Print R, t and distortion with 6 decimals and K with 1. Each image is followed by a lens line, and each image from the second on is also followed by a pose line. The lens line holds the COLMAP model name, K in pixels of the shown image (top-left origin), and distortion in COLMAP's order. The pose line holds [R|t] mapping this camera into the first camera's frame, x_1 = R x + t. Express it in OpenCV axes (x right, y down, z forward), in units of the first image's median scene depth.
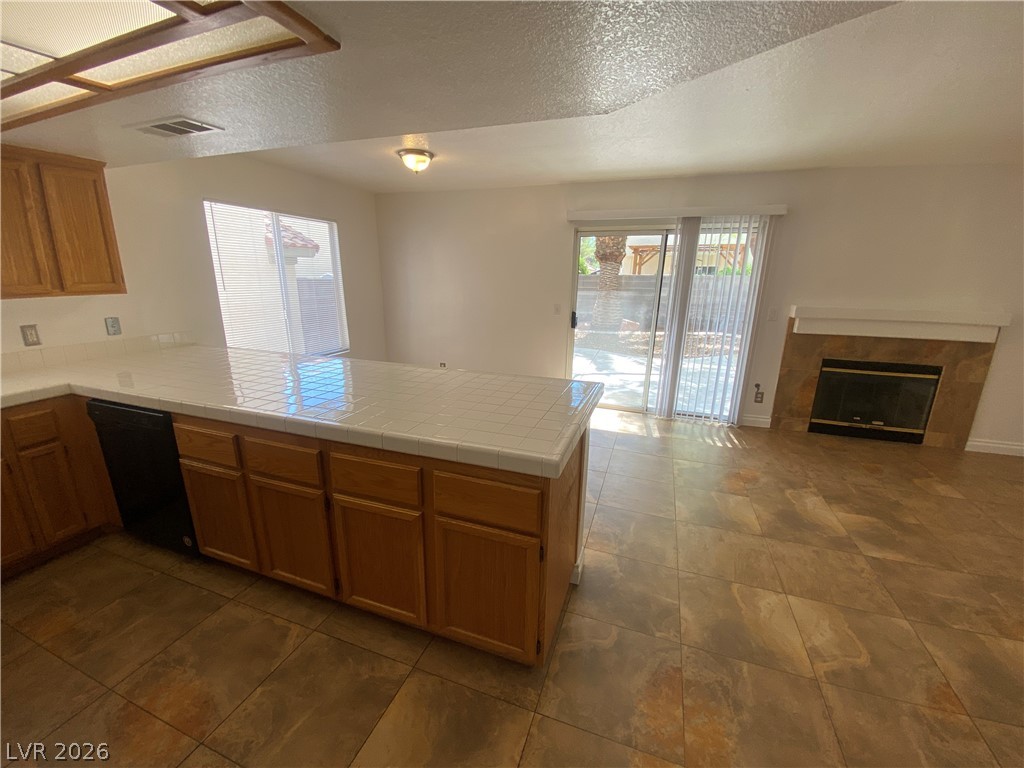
lens RADIAL K [[416.0, 0, 509.9], [0, 416.0, 388.3], [0, 0, 1]] dist [0.019750, -0.020179]
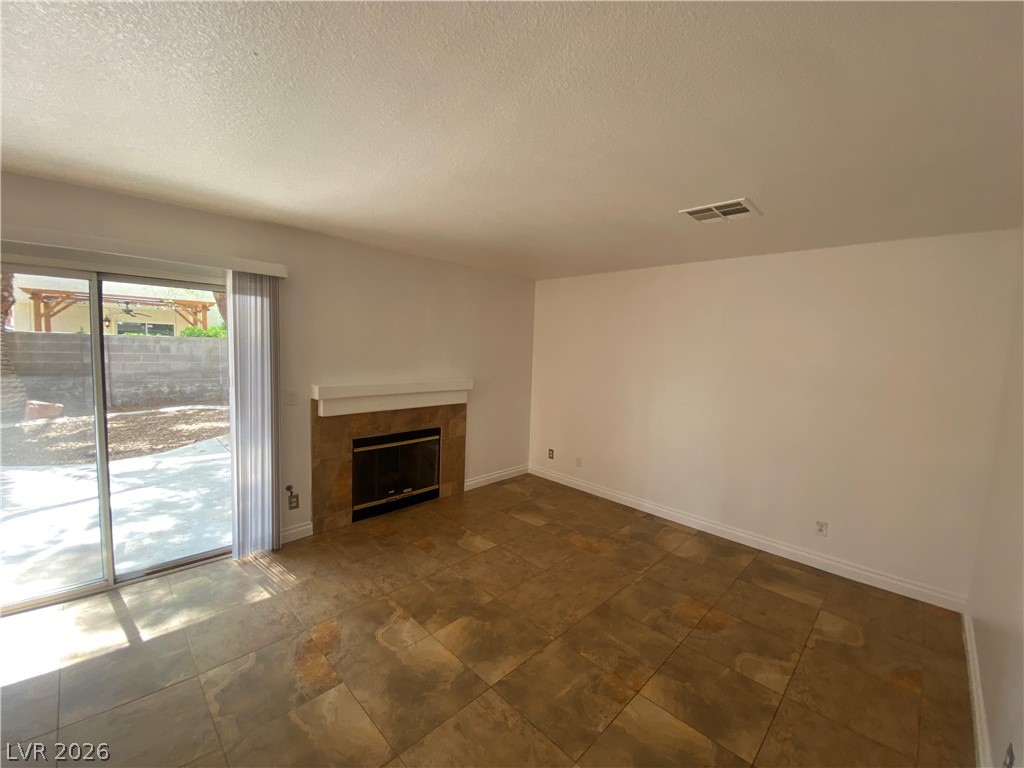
lens RADIAL K [[416.0, 0, 509.9], [0, 416.0, 388.3], [0, 0, 1]] dist [0.019750, -0.020179]
pose [[0.429425, -0.087758, 0.898829, 0.093759], [0.207008, 0.978333, -0.003379, -0.106347], [-0.879057, 0.187516, 0.438287, 0.284184]]
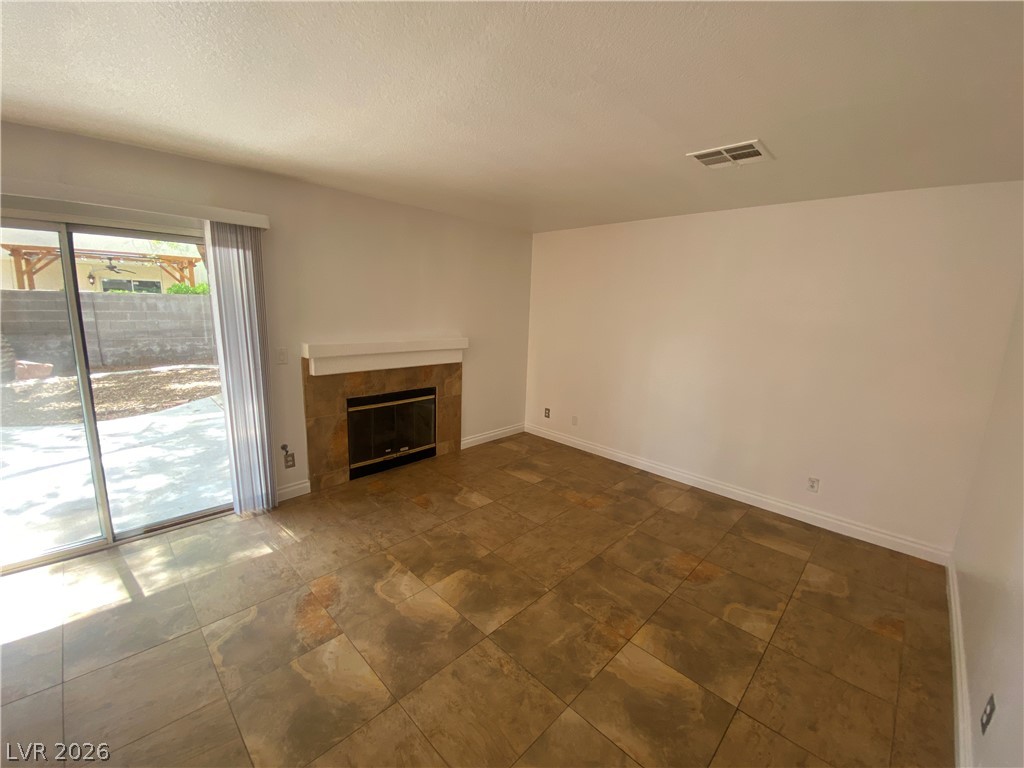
lens RADIAL K [[416.0, 0, 509.9], [0, 416.0, 388.3], [0, 0, 1]] dist [0.019750, -0.020179]
pose [[0.422182, -0.176964, 0.889070, 0.107876], [0.208498, 0.973423, 0.094747, -0.104750], [-0.882208, 0.145369, 0.447858, 0.289070]]
